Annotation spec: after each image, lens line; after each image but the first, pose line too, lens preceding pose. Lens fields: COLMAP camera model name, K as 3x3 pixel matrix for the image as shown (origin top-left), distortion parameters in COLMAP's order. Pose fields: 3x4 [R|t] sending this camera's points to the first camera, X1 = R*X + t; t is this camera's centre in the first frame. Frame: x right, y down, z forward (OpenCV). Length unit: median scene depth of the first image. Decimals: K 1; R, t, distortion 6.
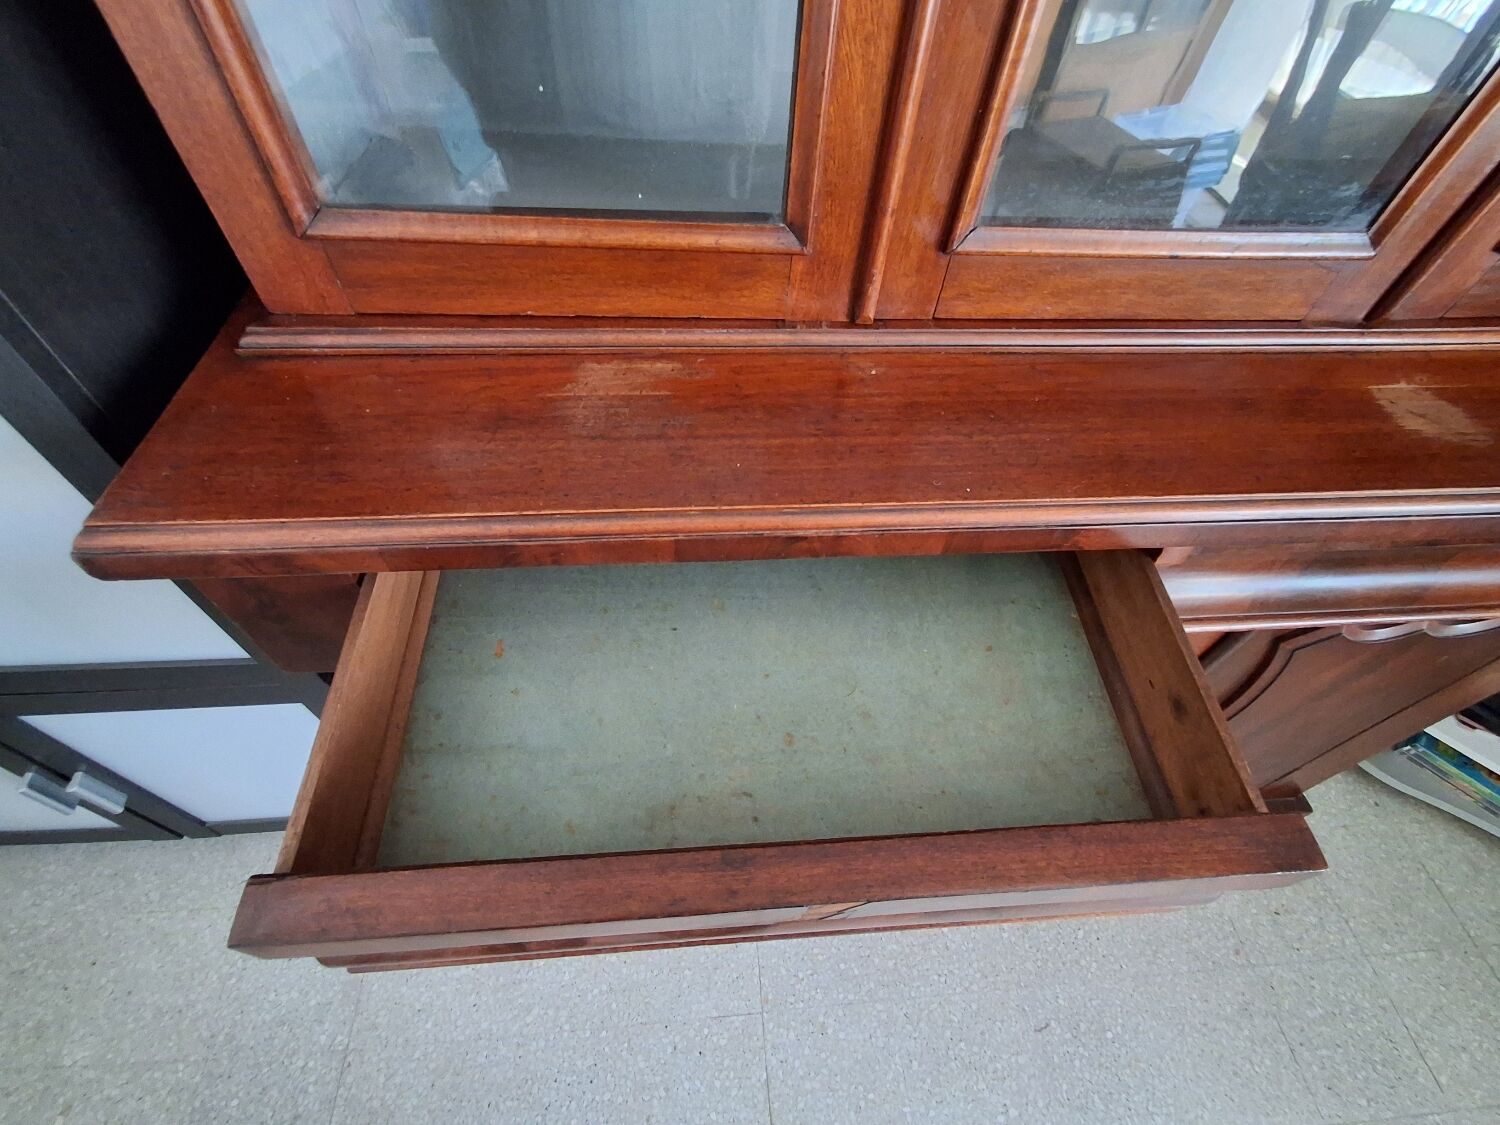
lens RADIAL K [[686.4, 0, 751.5], [0, 686.4, 555.5], [0, 0, 1]] dist [0.004787, 0.001691]
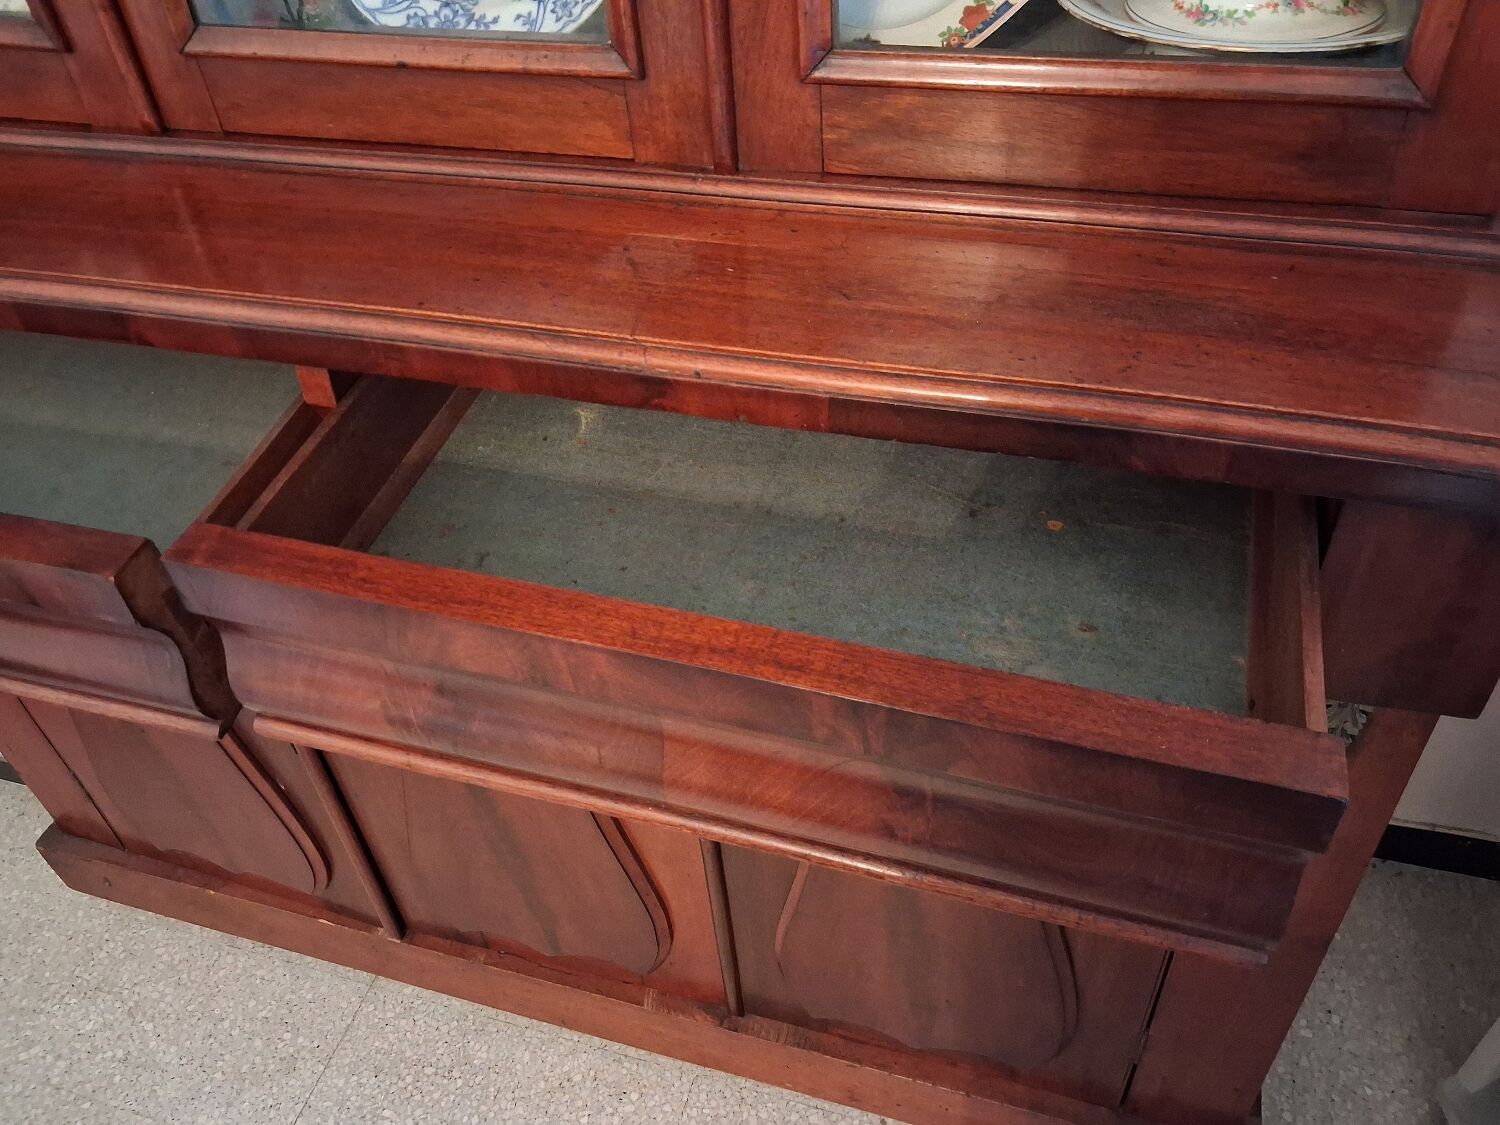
lens RADIAL K [[1201.4, 0, 737.5], [0, 1201.4, 558.3], [0, 0, 1]] dist [-0.002551, 0.000955]
pose [[0.918945, 0.160914, -0.360065, 0.786432], [-0.217198, 0.968539, -0.121482, 0.127034], [0.329189, 0.189841, 0.924984, -0.075443]]
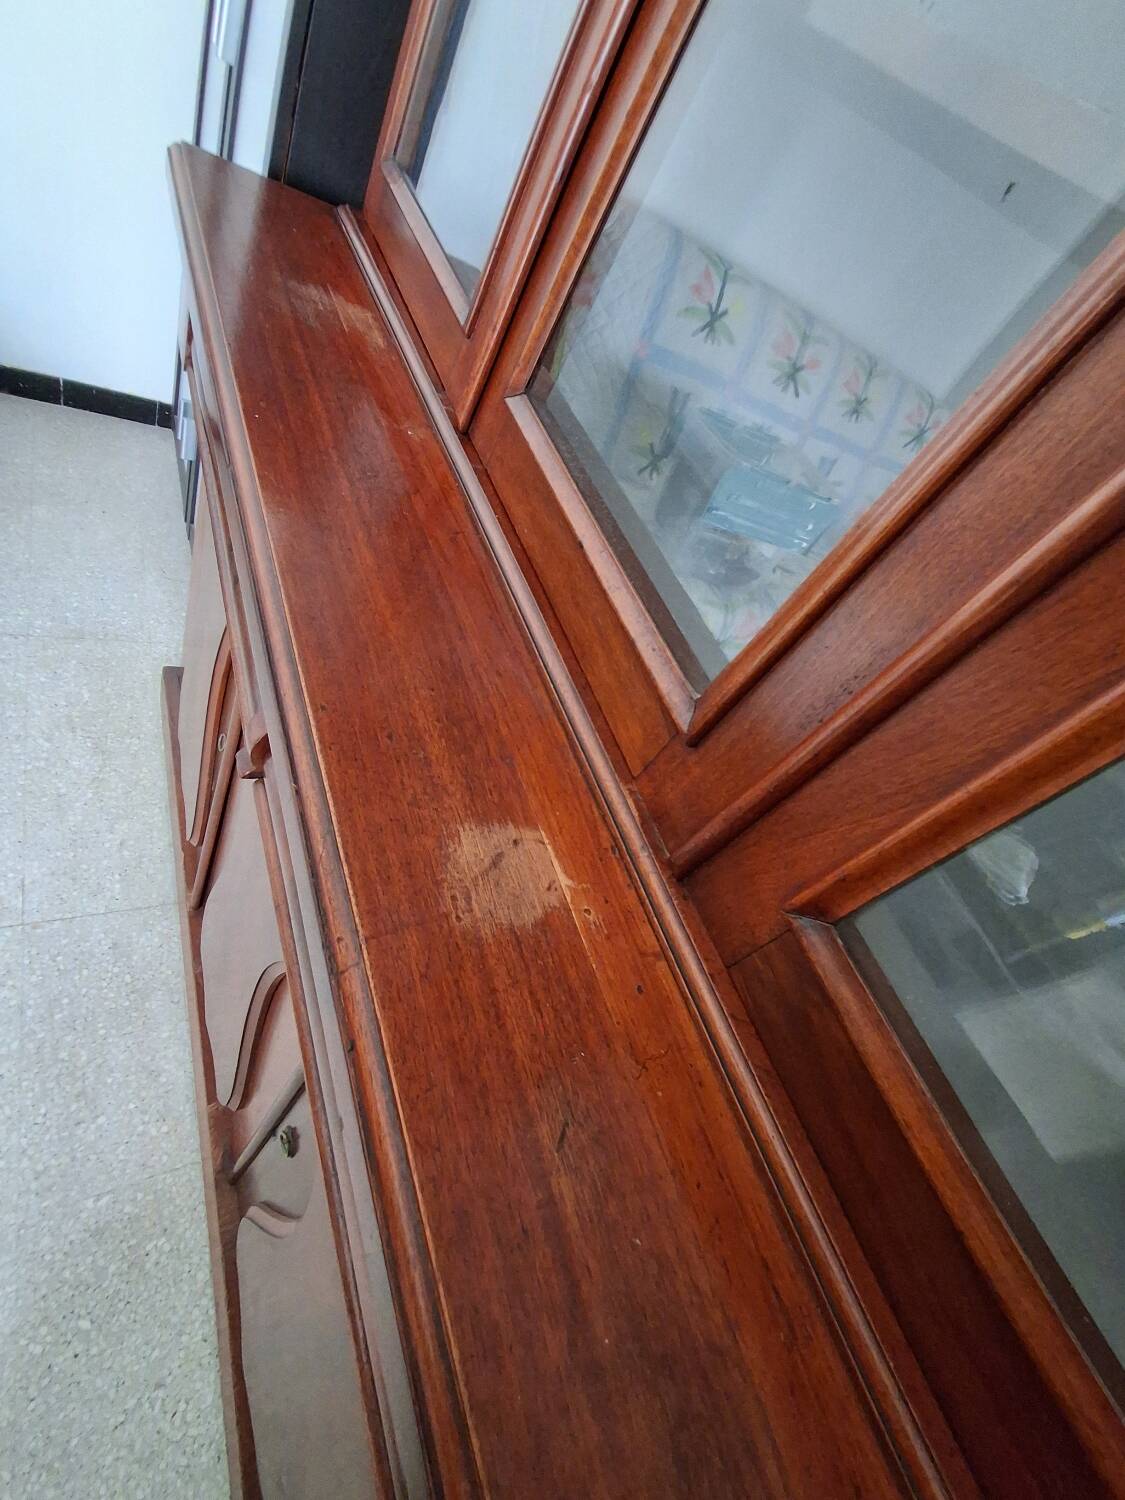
lens RADIAL K [[686.4, 0, 562.5], [0, 686.4, 750.0], [0, 0, 1]] dist [0.004787, 0.001691]
pose [[0.311169, 0.772316, -0.553807, 0.625515], [-0.932273, 0.361197, -0.020110, -0.140517], [0.184502, 0.522557, 0.832402, 0.179073]]
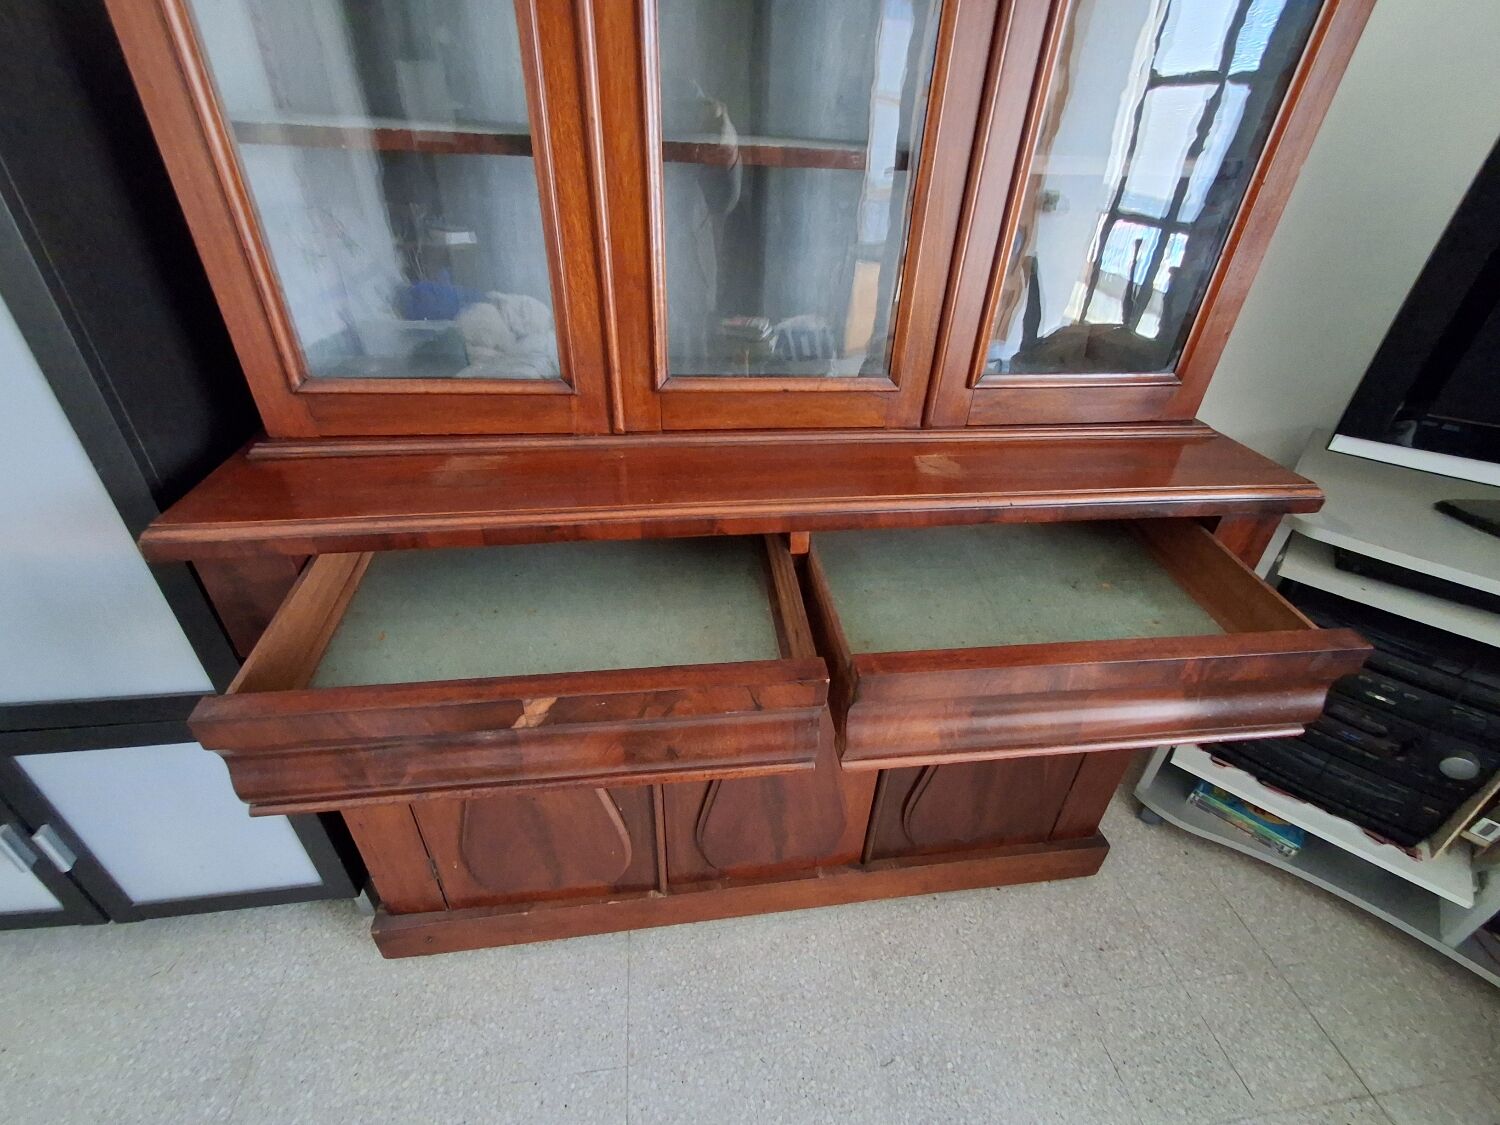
lens RADIAL K [[685.5, 0, 751.1], [0, 685.5, 549.2], [0, 0, 1]] dist [0.001816, -0.005185]
pose [[0.998052, -0.046015, 0.042120, 0.201924], [0.056891, 0.948393, -0.311952, 0.245973], [-0.025592, 0.313741, 0.949164, -0.275805]]
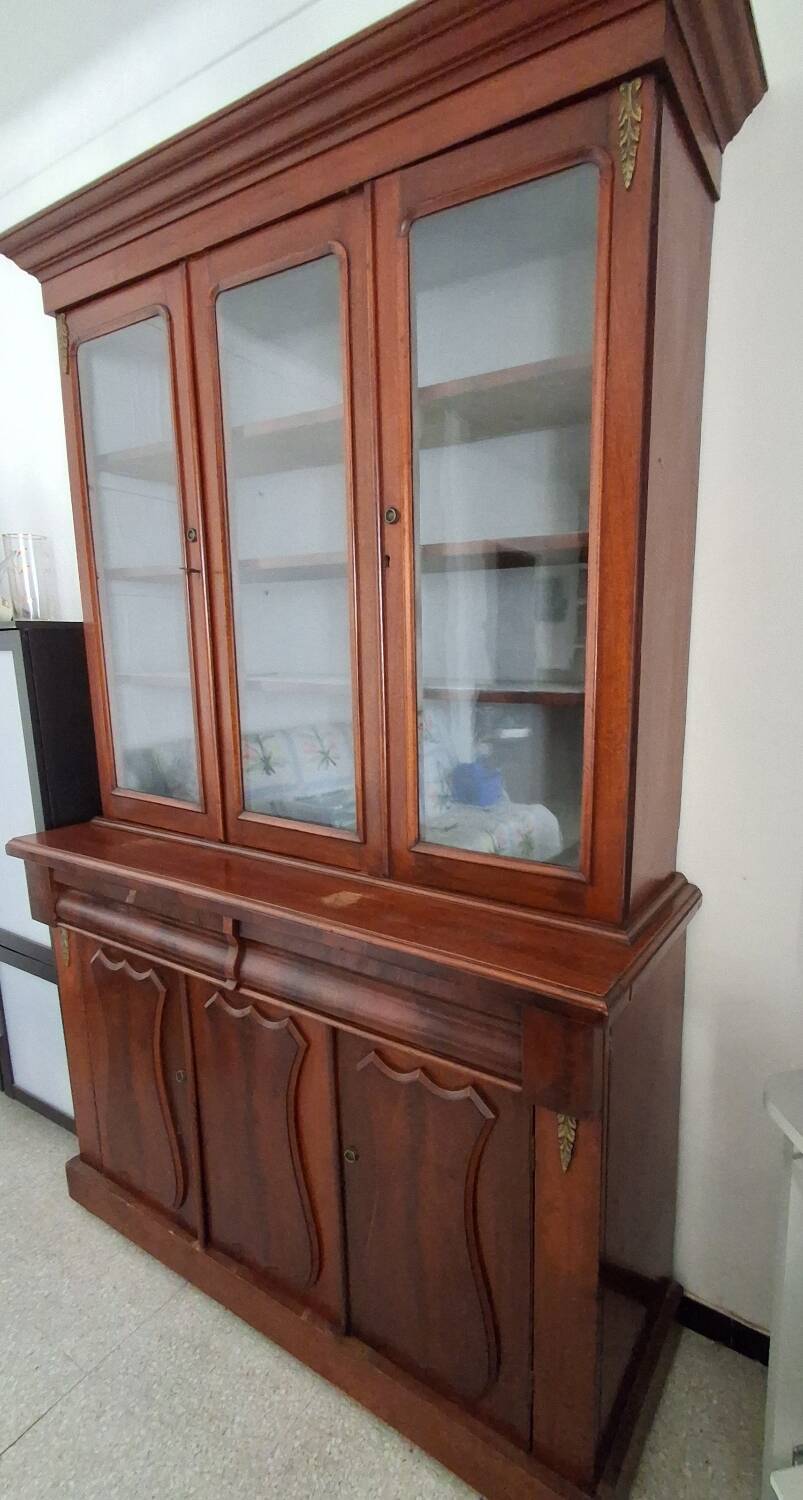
lens RADIAL K [[695.7, 0, 475.2], [0, 695.7, 769.6], [0, 0, 1]] dist [0.011547, -0.000575]
pose [[0.809416, 0.048789, -0.585205, 1.284278], [-0.428912, 0.729784, -0.532400, 0.246160], [0.401098, 0.681935, 0.611625, -0.242334]]
